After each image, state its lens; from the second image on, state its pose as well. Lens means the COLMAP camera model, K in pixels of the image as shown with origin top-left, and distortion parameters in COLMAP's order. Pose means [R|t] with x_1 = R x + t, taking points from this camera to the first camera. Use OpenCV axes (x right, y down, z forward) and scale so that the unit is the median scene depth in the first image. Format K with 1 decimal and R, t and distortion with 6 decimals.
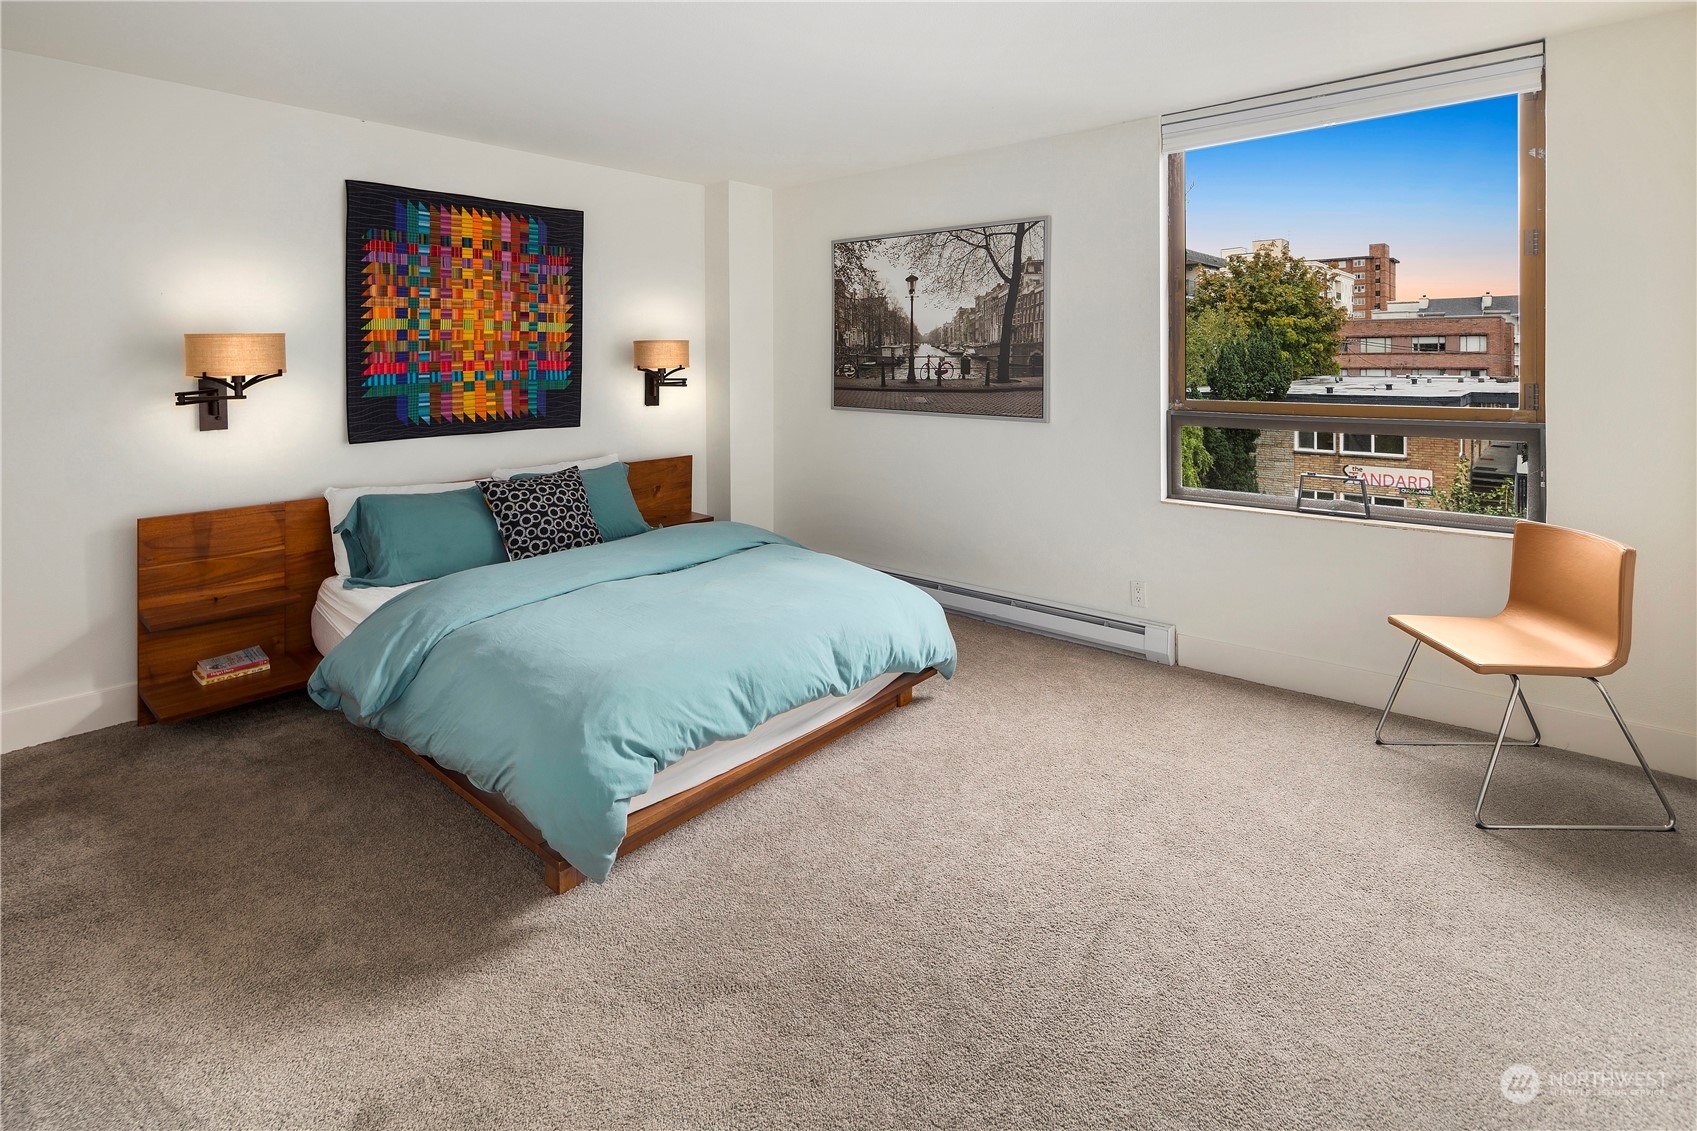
lens RADIAL K [[816.7, 0, 850.0], [0, 816.7, 338.5], [0, 0, 1]] dist [0.000384, -0.000368]
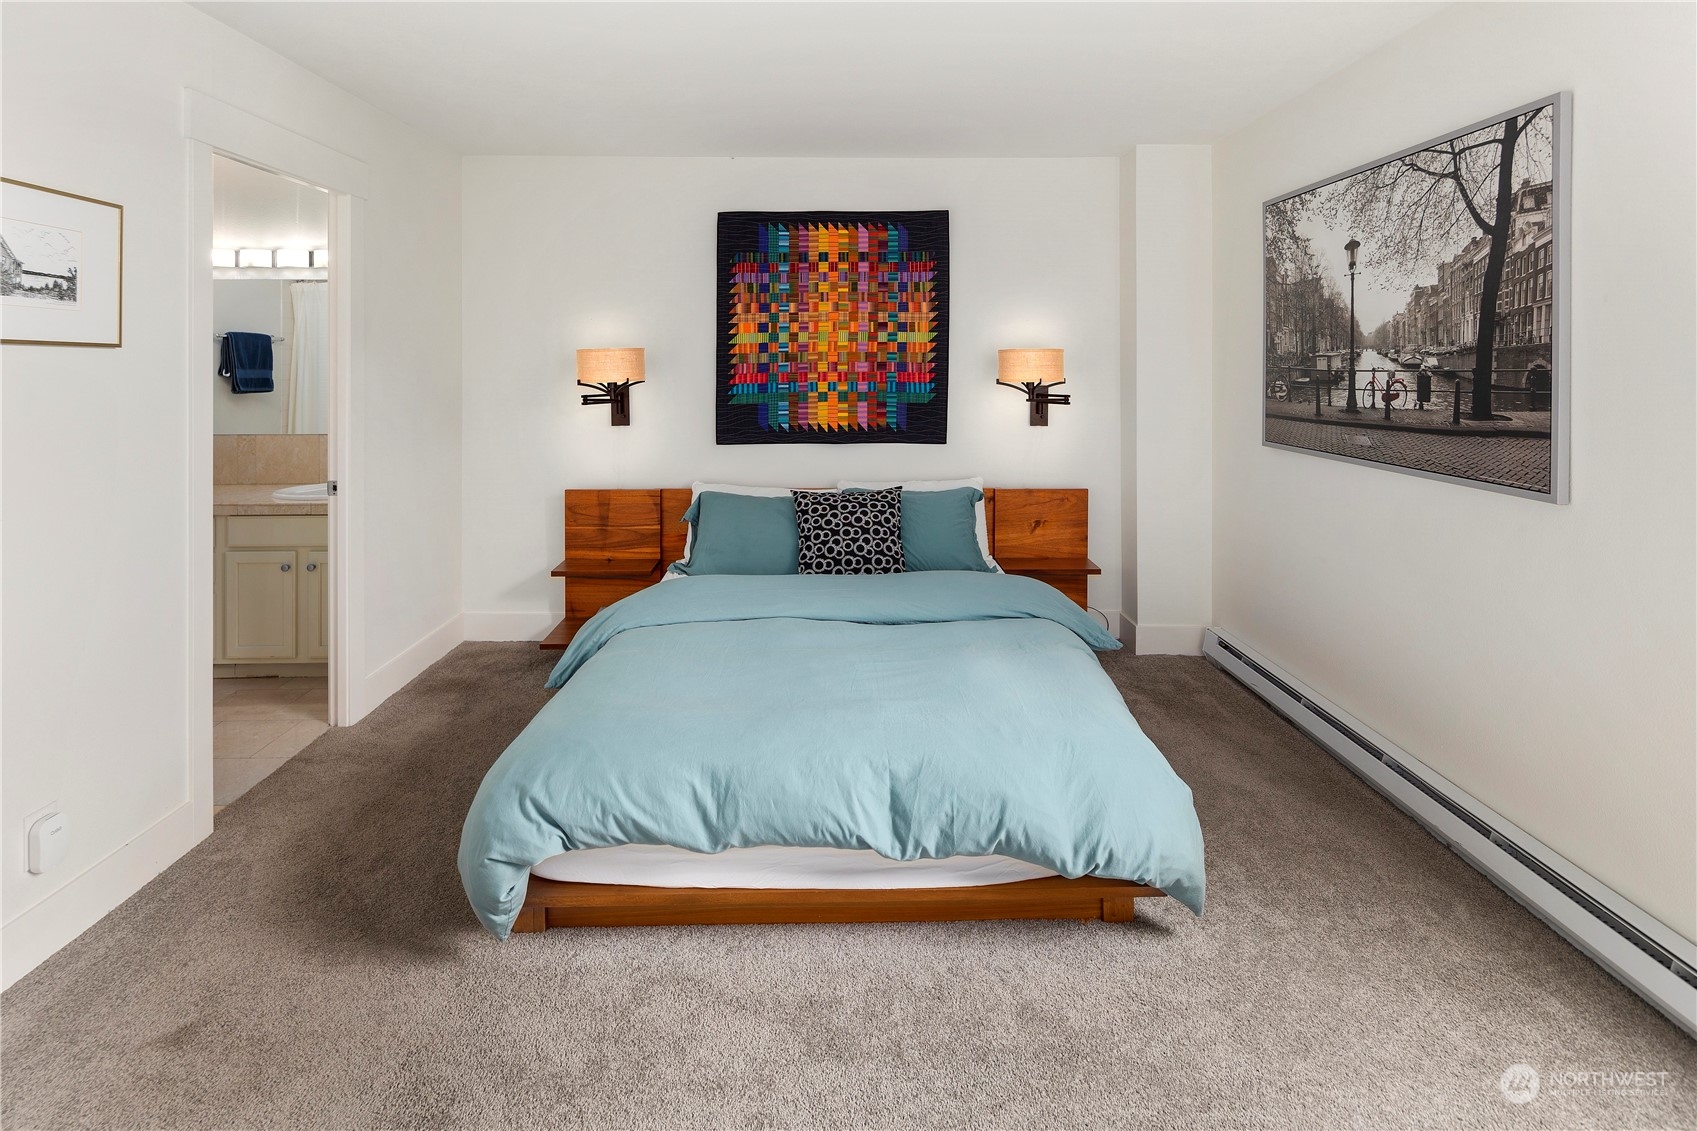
lens RADIAL K [[824.1, 0, 850.7], [0, 824.1, 346.8], [0, 0, 1]] dist [0.001631, -0.001735]
pose [[0.667106, -0.015289, -0.744806, 0.321376], [0.013966, 0.999870, -0.008016, 0.004472], [0.744832, -0.005054, 0.667233, 0.329483]]
